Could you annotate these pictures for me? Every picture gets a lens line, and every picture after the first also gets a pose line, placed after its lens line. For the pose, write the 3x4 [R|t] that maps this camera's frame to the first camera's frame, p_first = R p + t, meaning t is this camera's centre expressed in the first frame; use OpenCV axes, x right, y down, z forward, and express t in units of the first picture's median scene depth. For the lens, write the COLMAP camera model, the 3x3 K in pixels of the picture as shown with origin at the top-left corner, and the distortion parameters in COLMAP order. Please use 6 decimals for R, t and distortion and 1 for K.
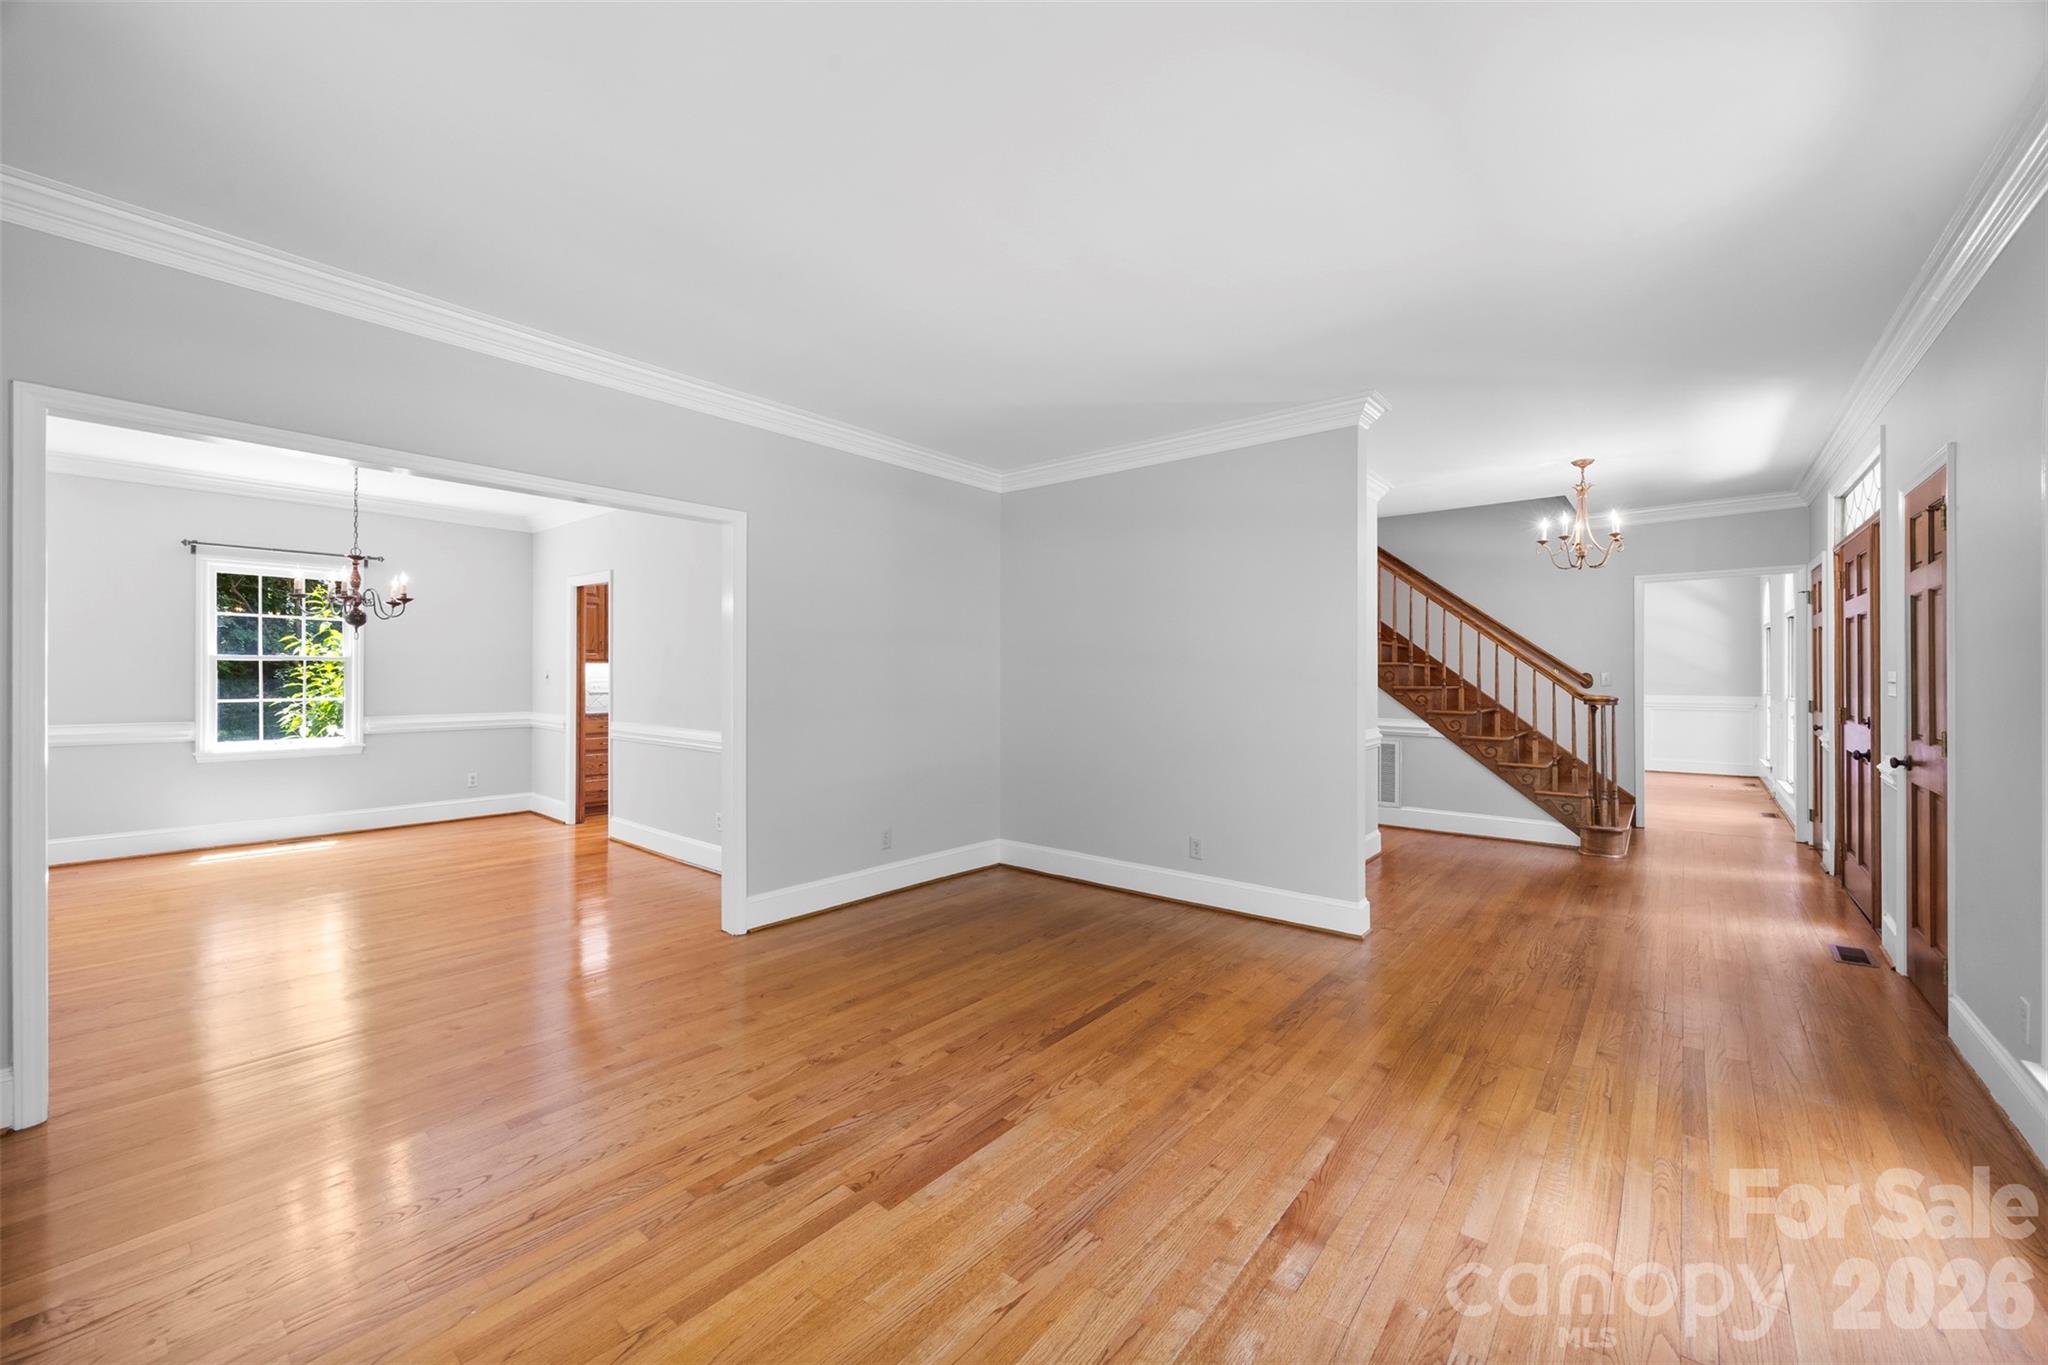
lens RADIAL K [[794.6, 0, 1034.8], [0, 794.6, 677.0], [0, 0, 1]] dist [-0.000049, 0.000427]
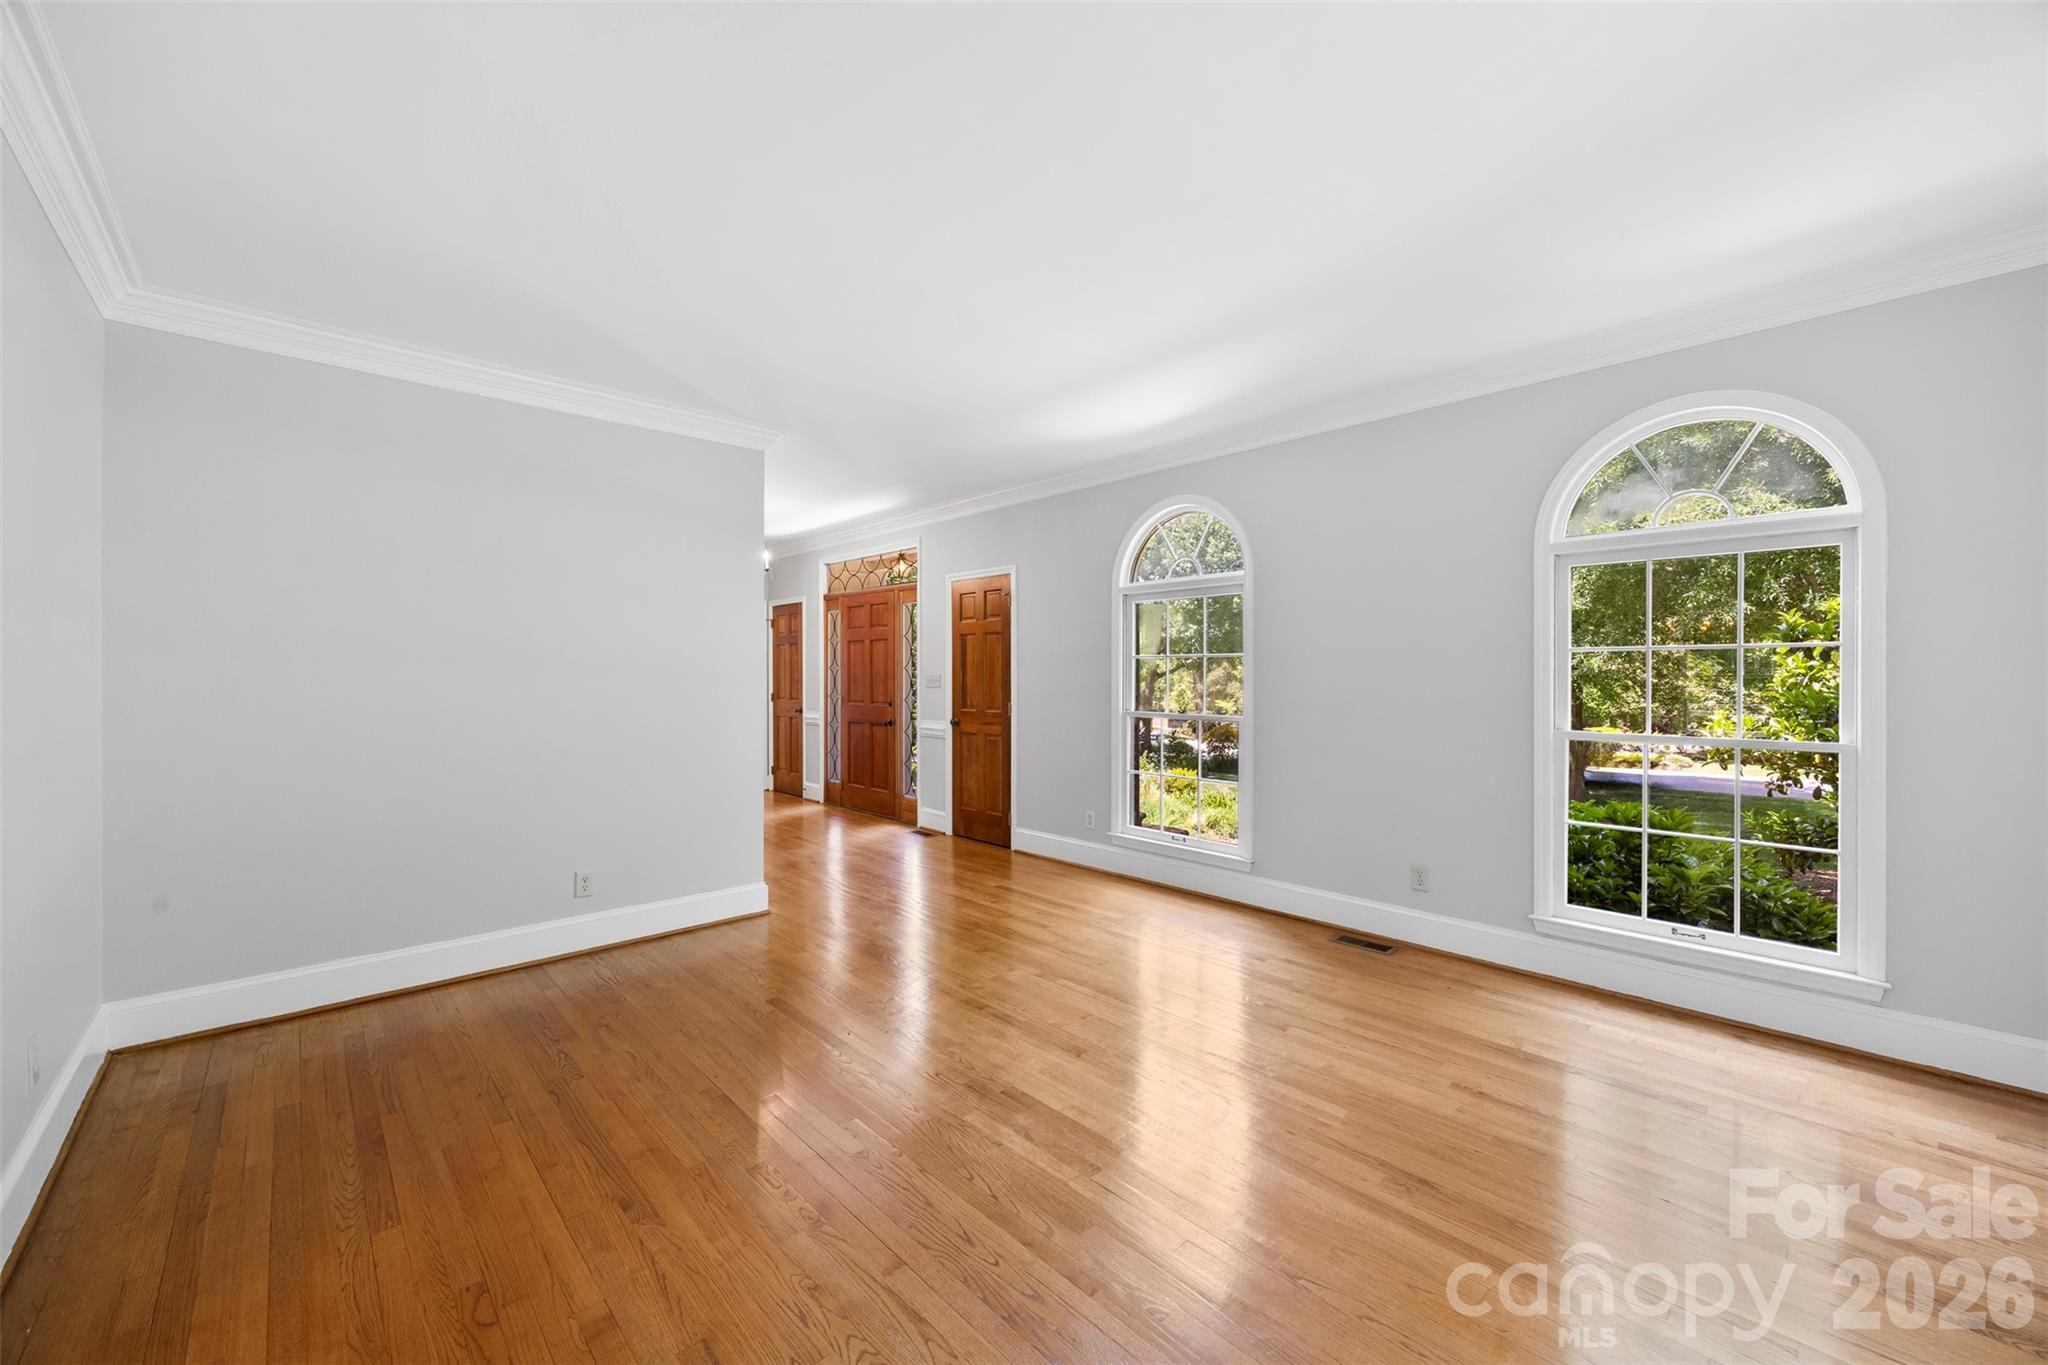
lens RADIAL K [[794.6, 0, 1026.2], [0, 794.6, 677.1], [0, 0, 1]] dist [-0.000049, 0.000427]
pose [[0.113351, 0.002086, 0.993553, -0.578869], [-0.000730, 0.999998, -0.002016, -0.002795], [-0.993555, -0.000497, 0.113353, 0.440683]]
